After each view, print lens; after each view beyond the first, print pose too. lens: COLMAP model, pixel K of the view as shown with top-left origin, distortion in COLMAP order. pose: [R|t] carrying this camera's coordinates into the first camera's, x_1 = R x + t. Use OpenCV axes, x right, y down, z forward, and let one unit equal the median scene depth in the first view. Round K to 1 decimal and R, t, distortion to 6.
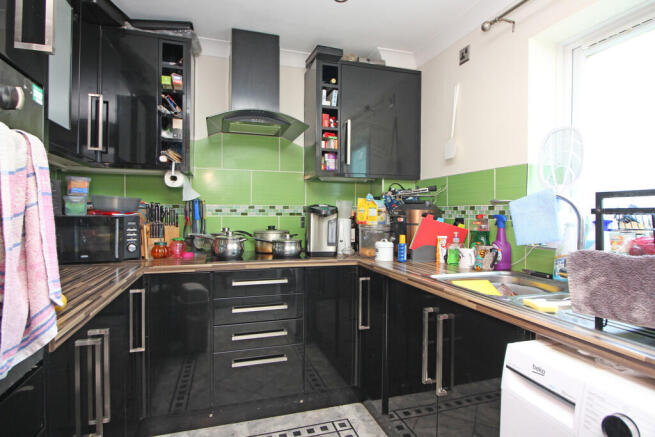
lens RADIAL K [[353.1, 0, 329.0], [0, 353.1, 214.4], [0, 0, 1]] dist [-0.001861, -0.001778]
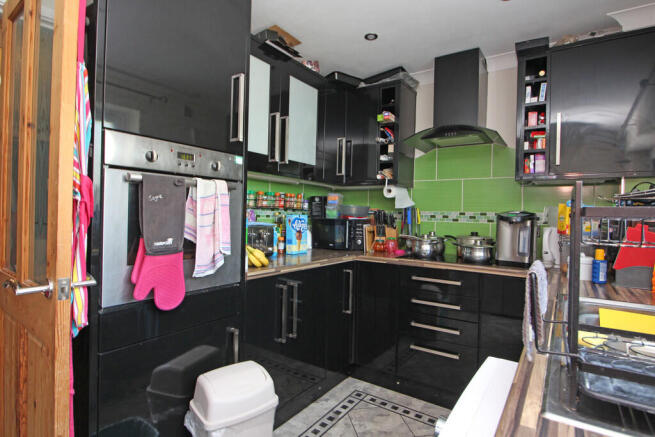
lens RADIAL K [[353.1, 0, 329.0], [0, 353.1, 214.4], [0, 0, 1]] dist [-0.001861, -0.001778]
pose [[0.615113, 0.006036, -0.788416, 0.421240], [-0.023923, 0.999653, -0.011011, 0.002950], [0.788076, 0.025635, 0.615044, 0.034211]]
